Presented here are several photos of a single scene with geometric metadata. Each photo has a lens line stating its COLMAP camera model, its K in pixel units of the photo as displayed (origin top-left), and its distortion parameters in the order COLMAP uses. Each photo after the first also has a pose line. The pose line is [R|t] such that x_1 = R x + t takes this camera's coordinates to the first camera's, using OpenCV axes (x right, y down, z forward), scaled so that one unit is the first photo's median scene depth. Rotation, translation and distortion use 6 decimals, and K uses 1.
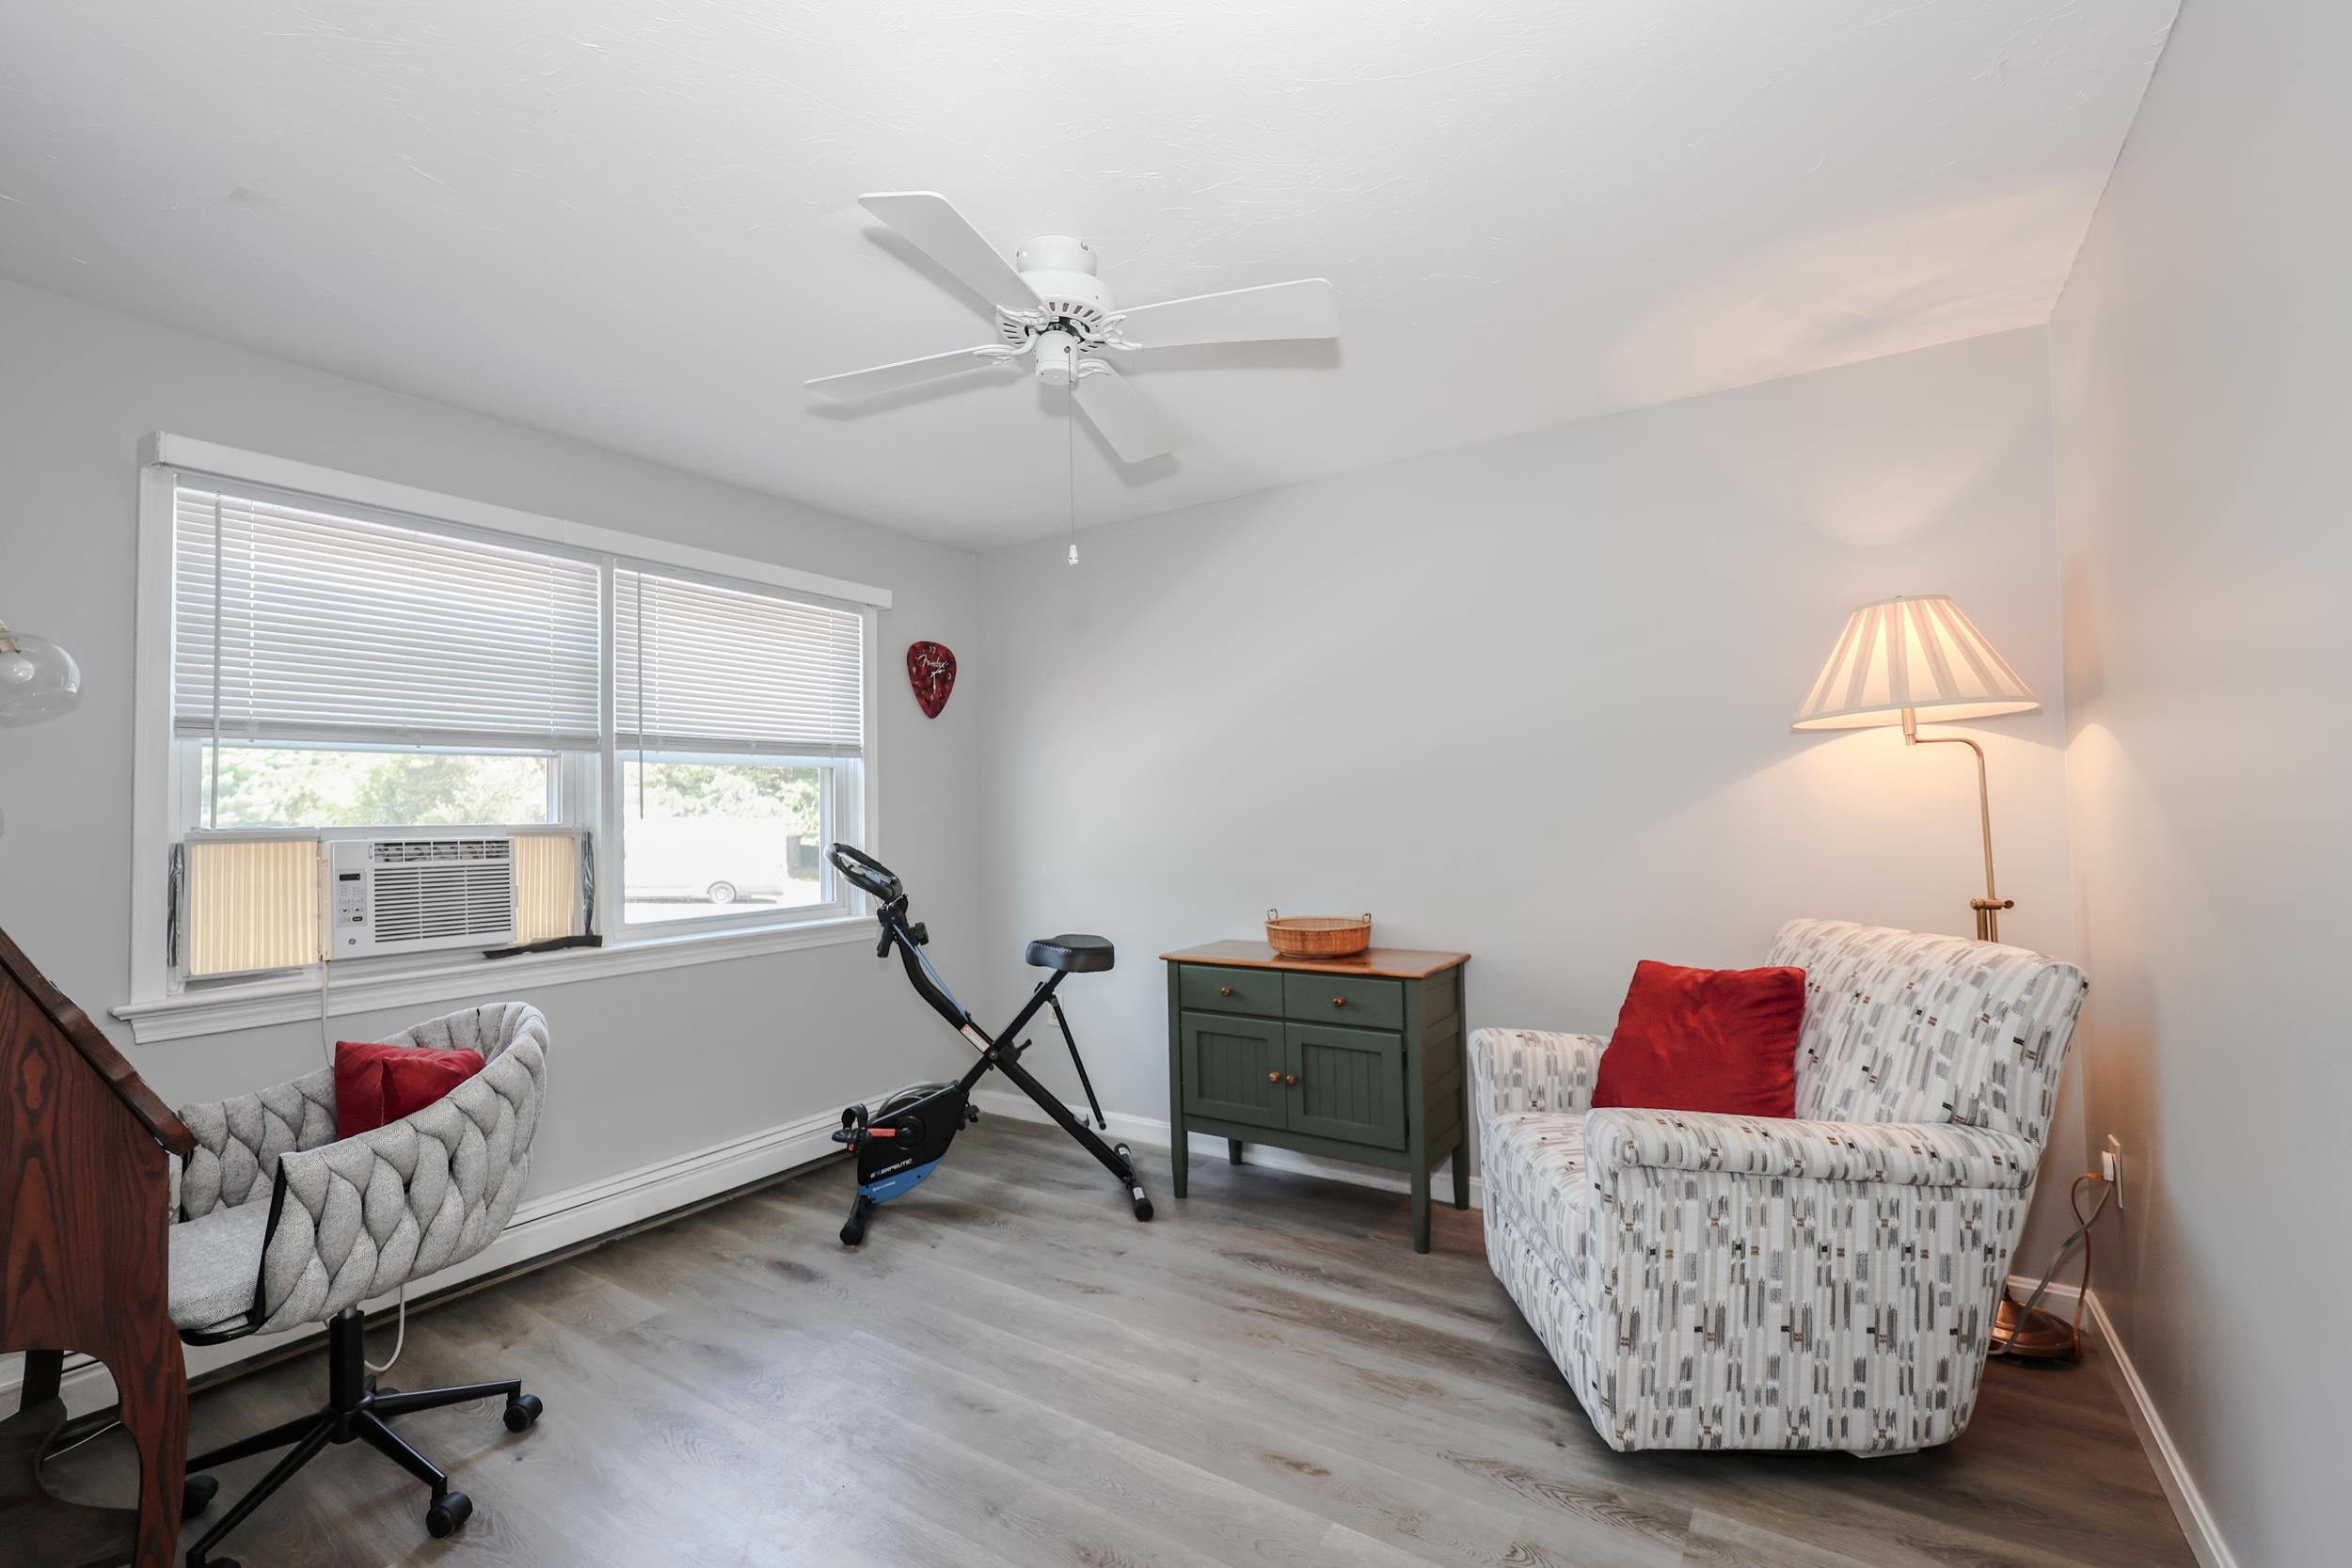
lens RADIAL K [[990.8, 0, 1164.3], [0, 990.8, 783.8], [0, 0, 1]] dist [0.000468, 0.000499]
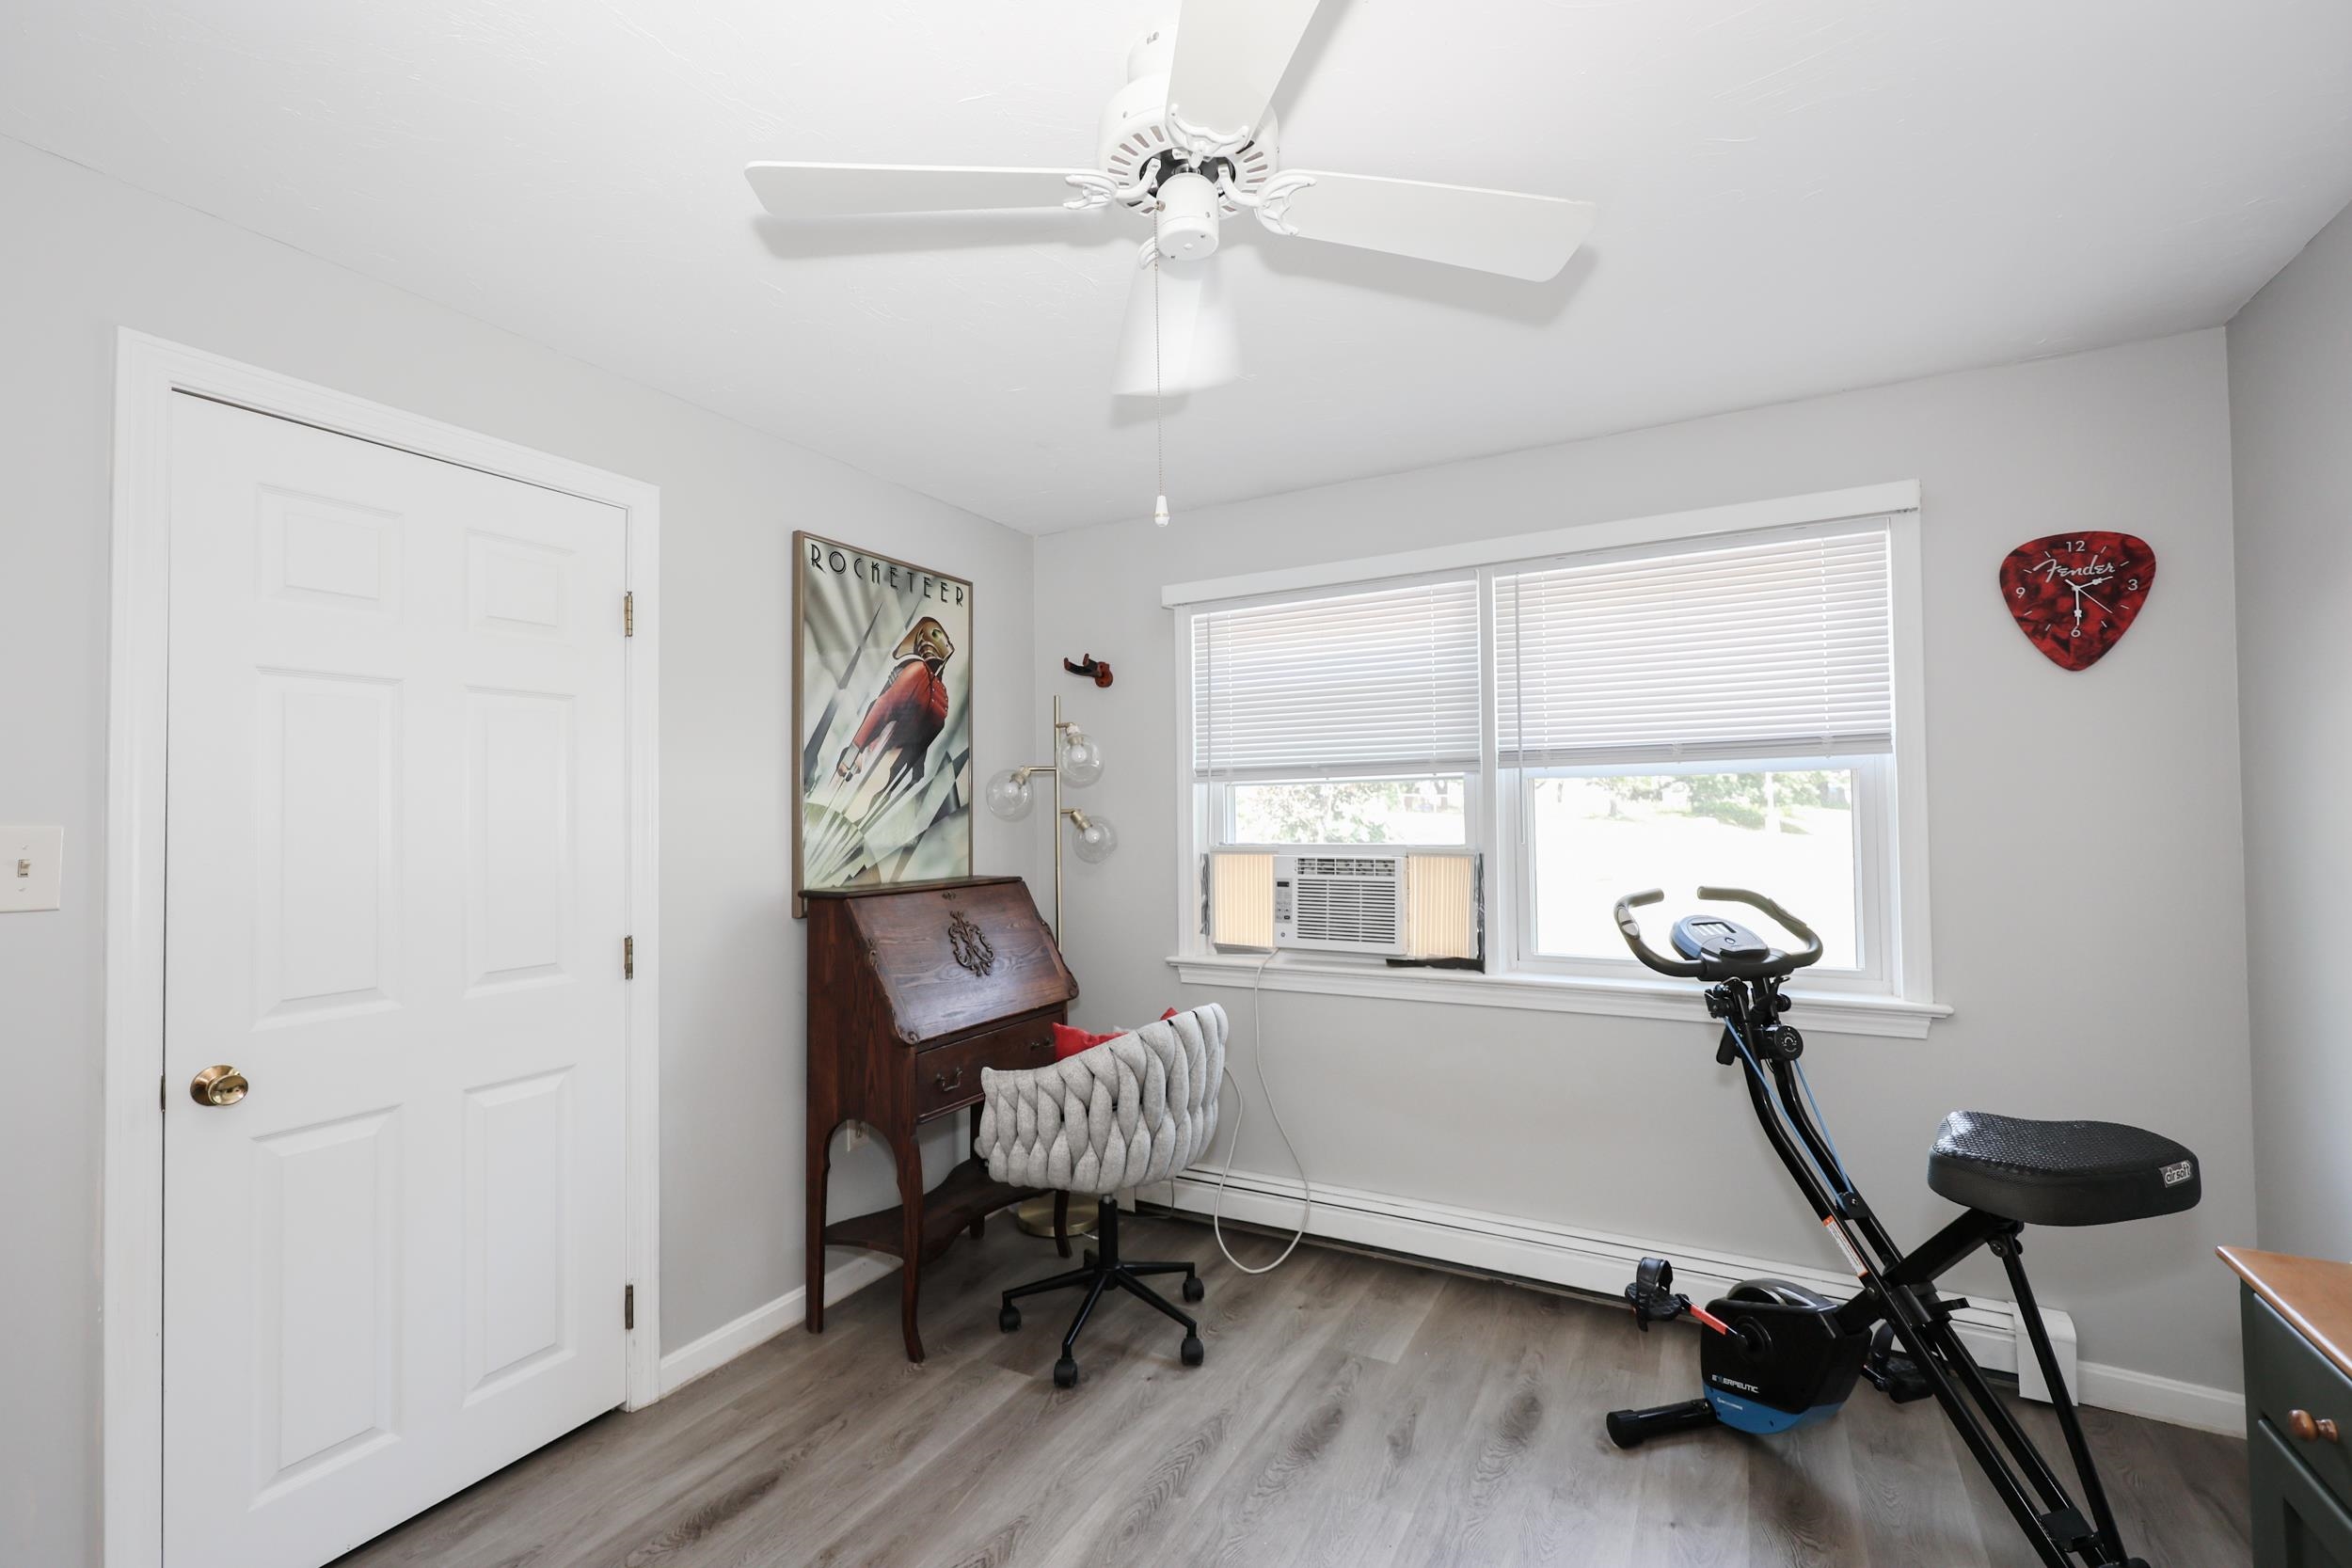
lens RADIAL K [[990.8, 0, 1170.3], [0, 990.8, 794.7], [0, 0, 1]] dist [0.000468, 0.000499]
pose [[0.104707, -0.004145, -0.994494, 0.390751], [0.040635, 0.999174, 0.000114, -0.024834], [0.993673, -0.040423, 0.104789, 0.640403]]
